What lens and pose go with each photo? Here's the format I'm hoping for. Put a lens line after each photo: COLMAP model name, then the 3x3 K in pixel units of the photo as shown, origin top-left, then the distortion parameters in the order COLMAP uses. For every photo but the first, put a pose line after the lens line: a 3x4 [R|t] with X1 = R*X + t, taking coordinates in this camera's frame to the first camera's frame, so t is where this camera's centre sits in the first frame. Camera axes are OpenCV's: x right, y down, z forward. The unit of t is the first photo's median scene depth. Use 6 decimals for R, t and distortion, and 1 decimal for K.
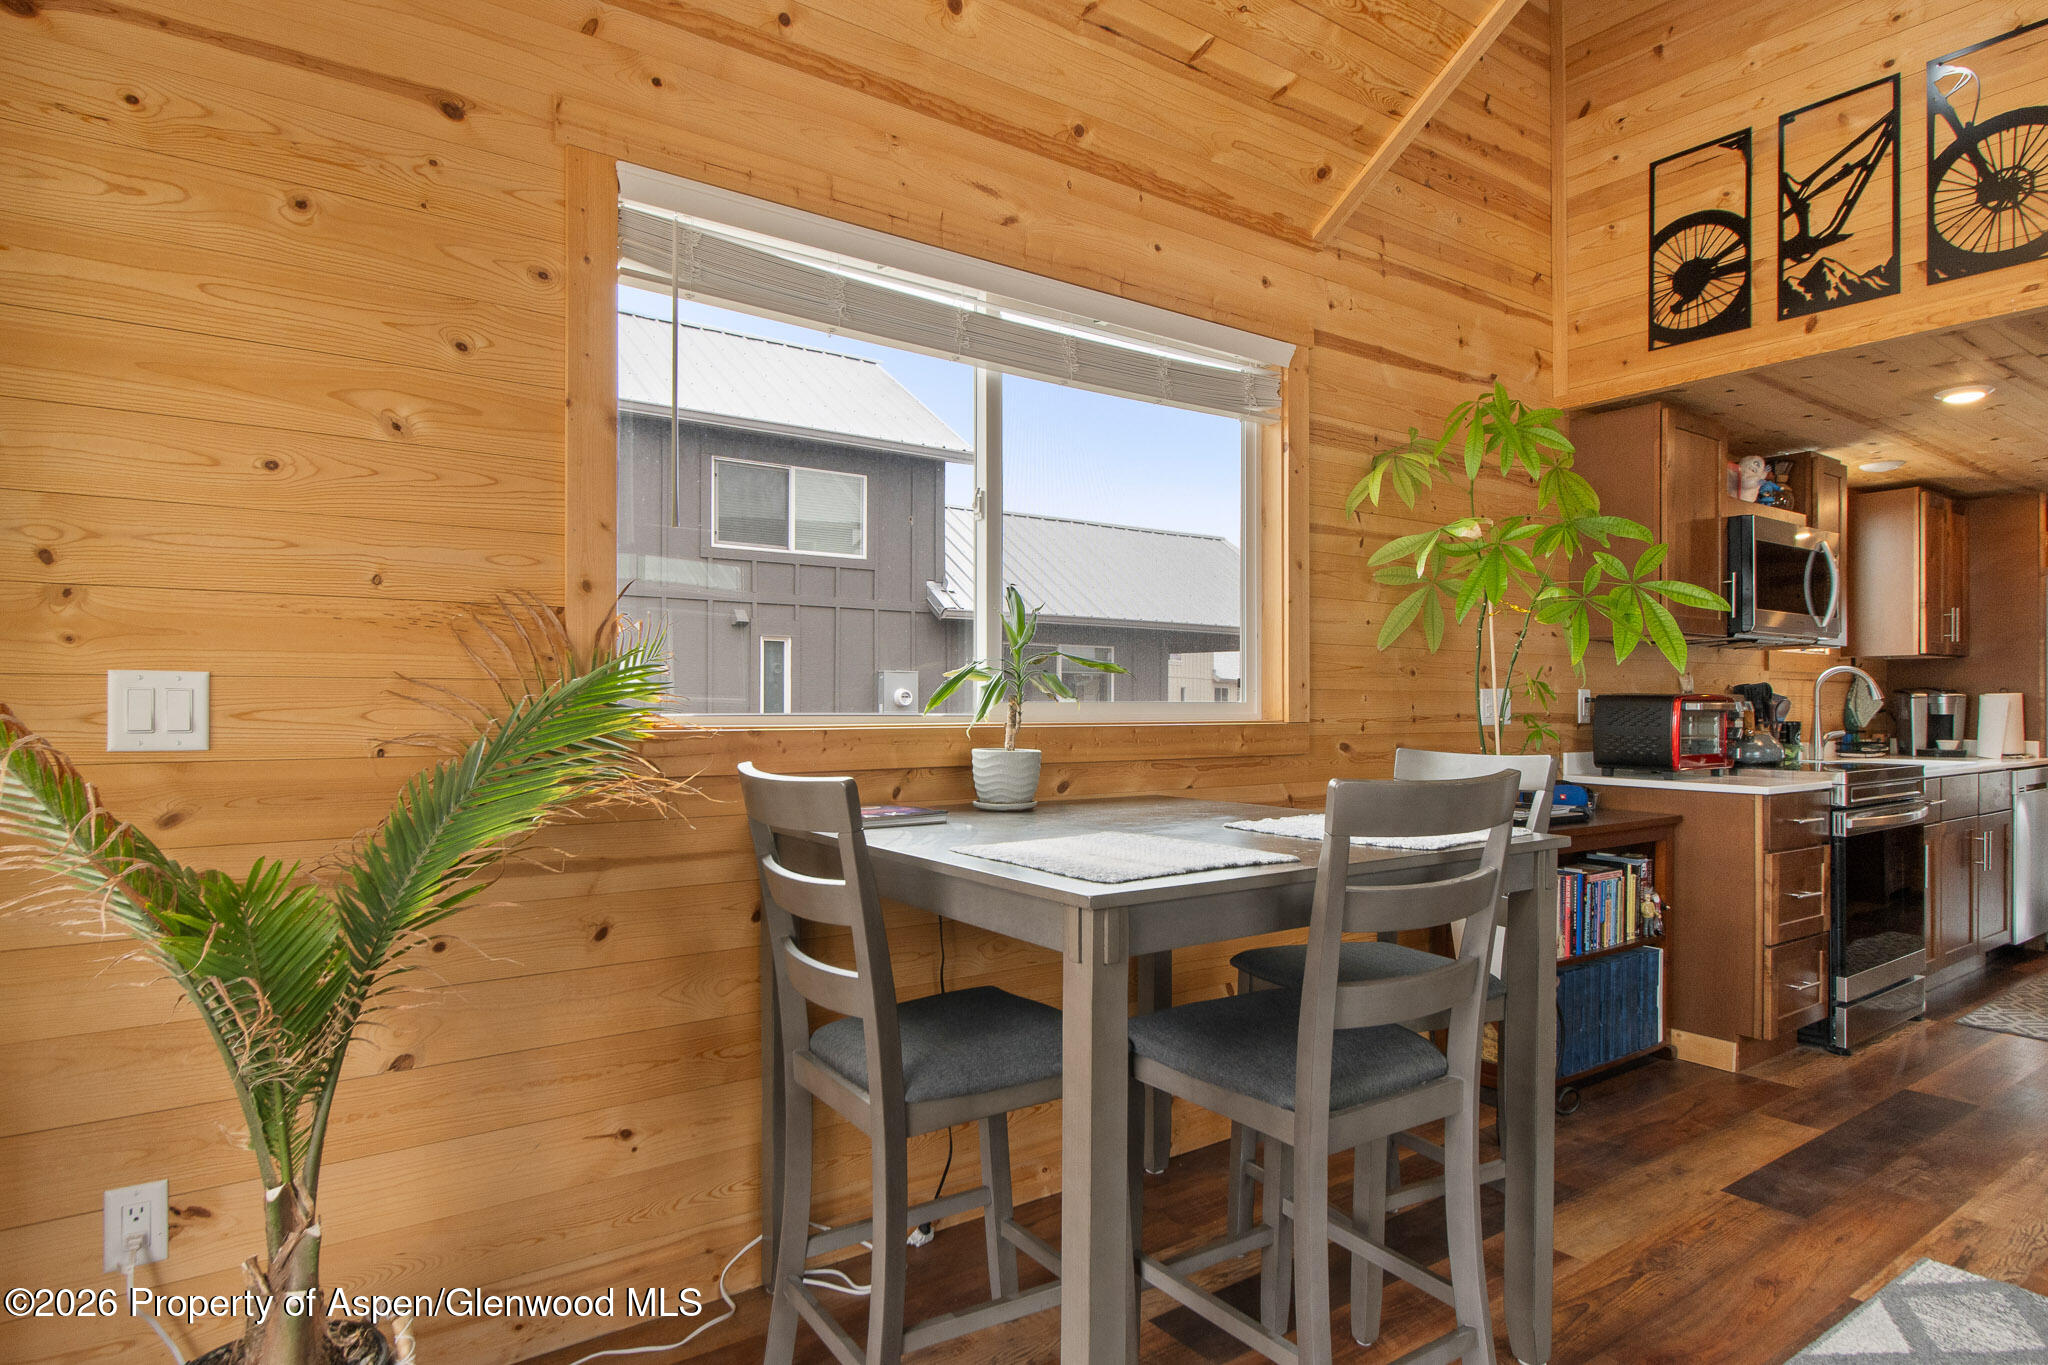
lens RADIAL K [[1134.1, 0, 1007.5], [0, 1134.1, 702.6], [0, 0, 1]] dist [-0.002492, -0.003738]
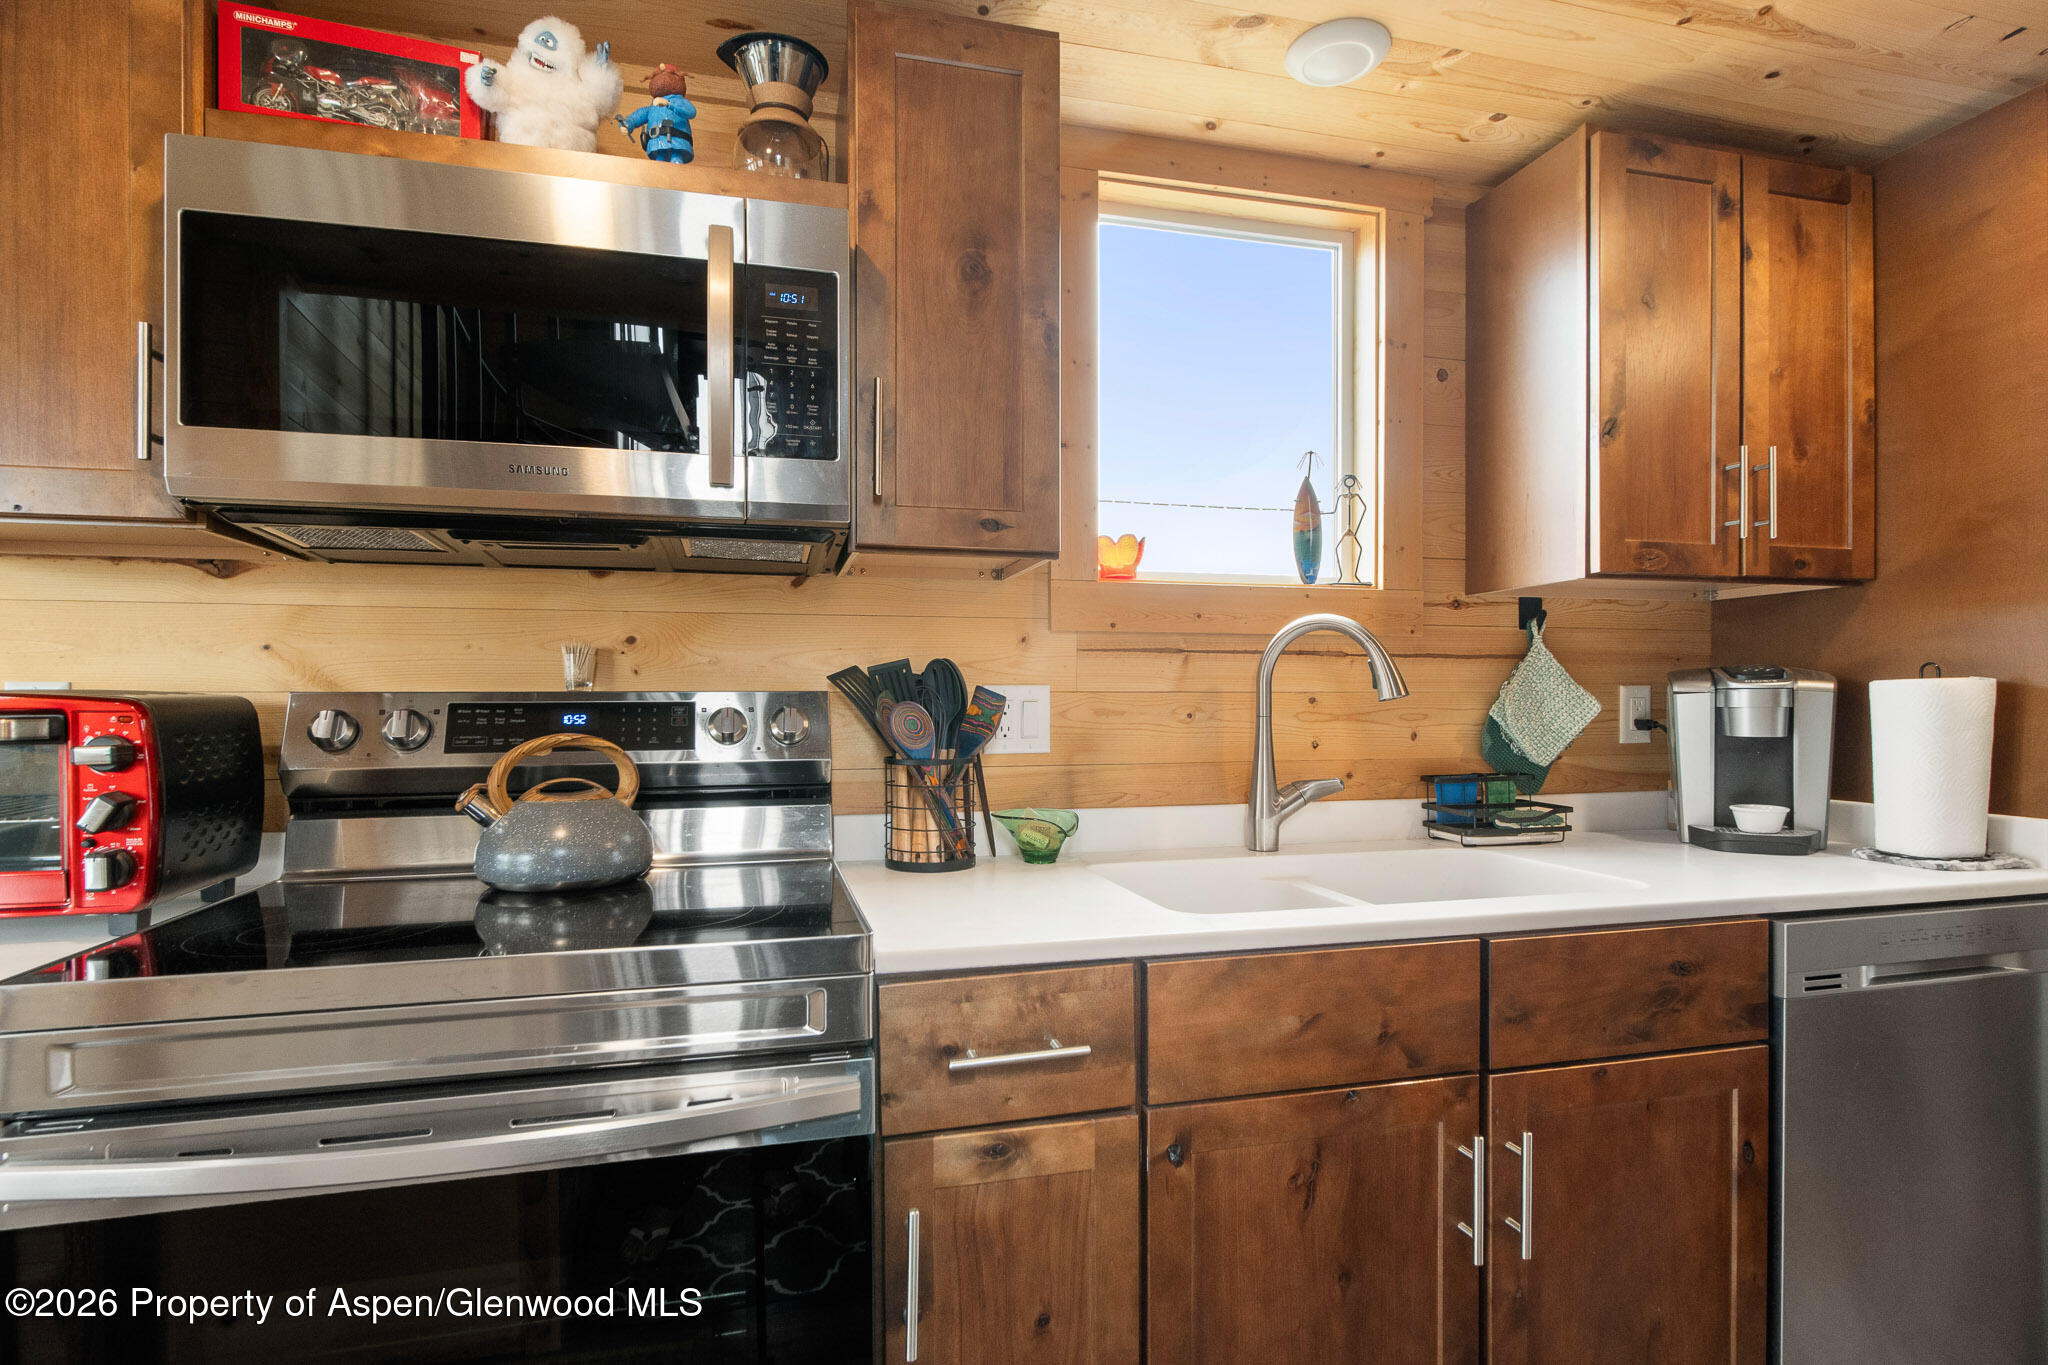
lens RADIAL K [[1040.7, 0, 1016.0], [0, 1040.7, 707.1], [0, 0, 1]] dist [0.000716, -0.001370]
pose [[0.934122, -0.004013, -0.356931, 1.258095], [0.005316, 0.999982, 0.002667, -0.002666], [0.356914, -0.004389, 0.934127, 1.026037]]
